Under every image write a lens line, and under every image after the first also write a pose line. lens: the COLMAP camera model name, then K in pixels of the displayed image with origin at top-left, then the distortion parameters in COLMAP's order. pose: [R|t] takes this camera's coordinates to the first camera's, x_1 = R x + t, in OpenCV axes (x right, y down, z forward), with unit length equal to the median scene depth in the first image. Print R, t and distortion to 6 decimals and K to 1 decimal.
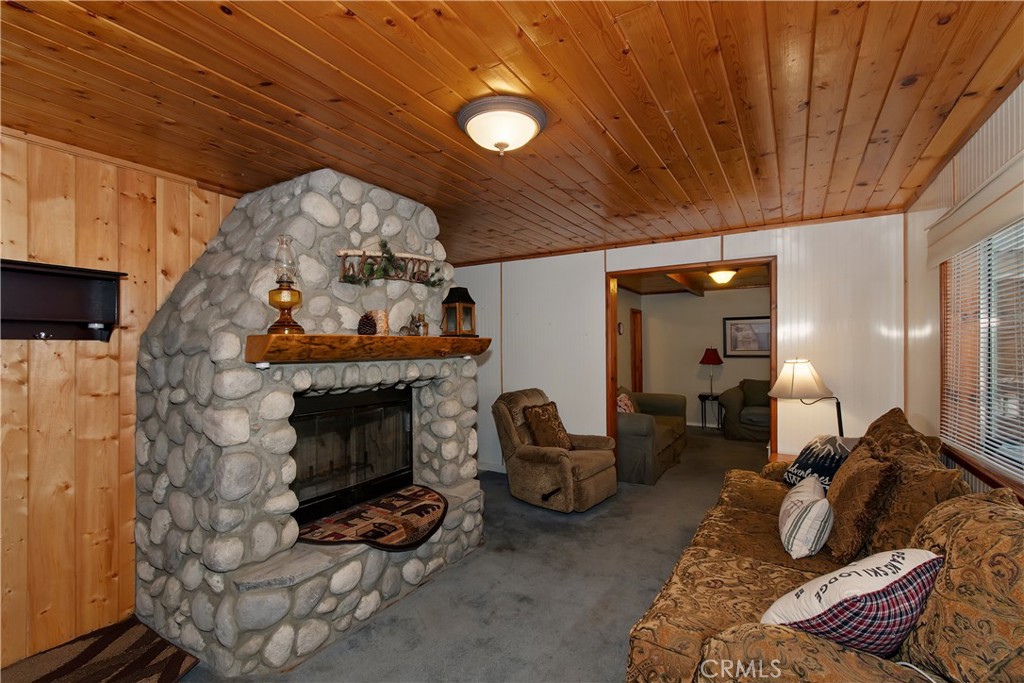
lens RADIAL K [[457.9, 0, 507.5], [0, 457.9, 342.6], [0, 0, 1]] dist [-0.004468, -0.000730]
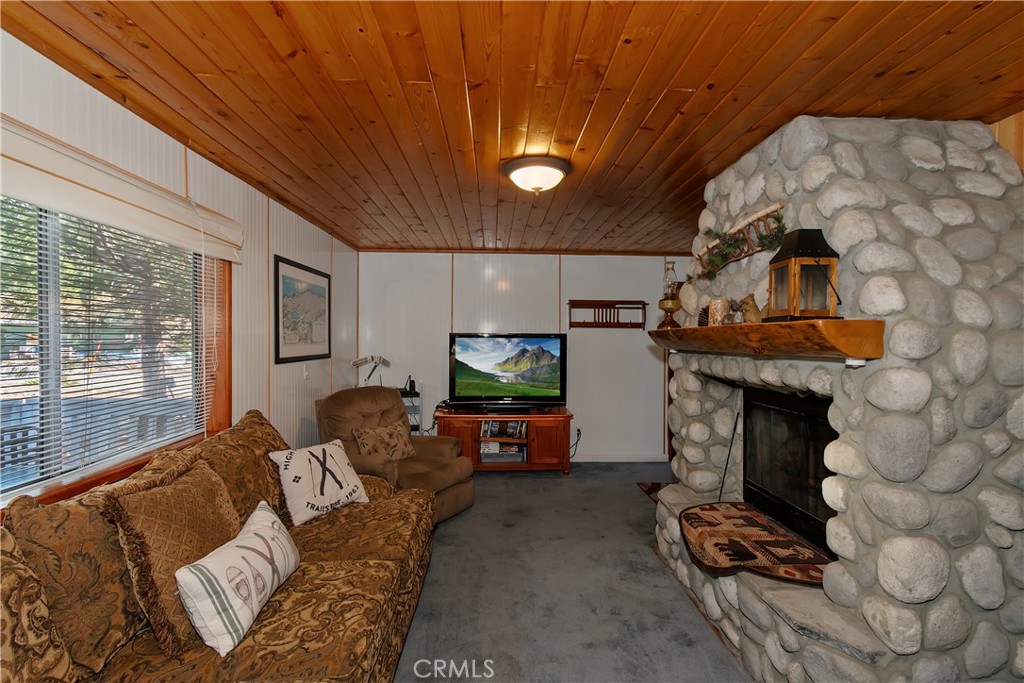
lens RADIAL K [[457.9, 0, 511.1], [0, 457.9, 340.4], [0, 0, 1]] dist [-0.004468, -0.000730]
pose [[-0.826702, 0.004231, -0.562624, 0.580068], [0.006060, 0.999981, -0.001385, 0.013117], [0.562607, -0.004555, -0.826712, 1.493170]]
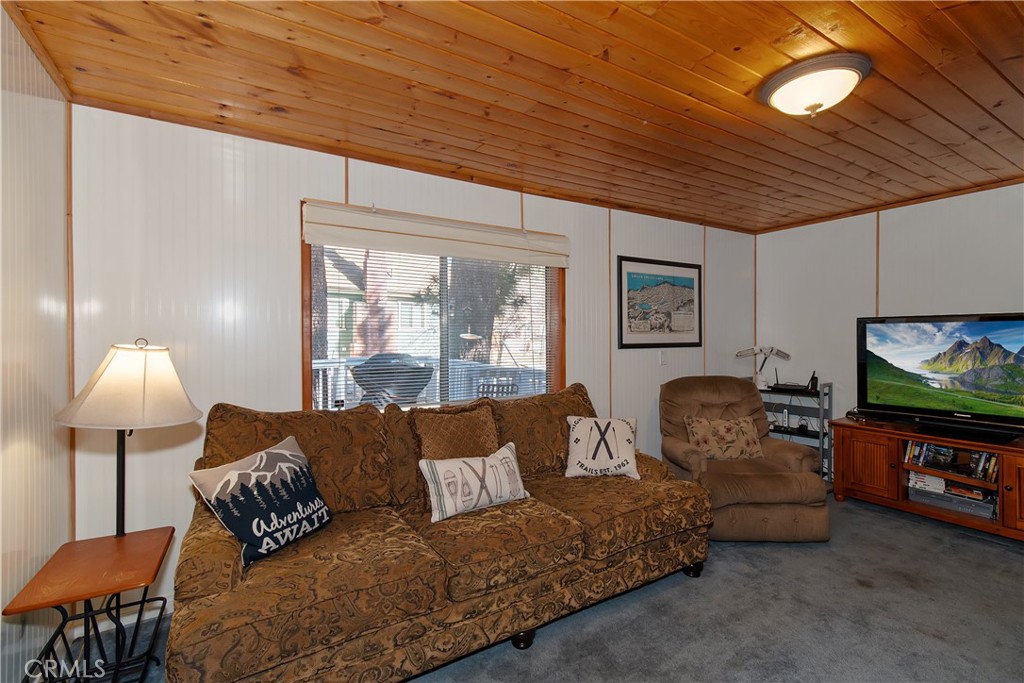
lens RADIAL K [[457.9, 0, 530.6], [0, 457.9, 342.0], [0, 0, 1]] dist [-0.004468, -0.000730]
pose [[-0.895970, 0.002524, 0.444108, 0.061250], [0.004412, 0.999985, 0.003216, 0.041335], [-0.444093, 0.004841, -0.895968, 1.536835]]
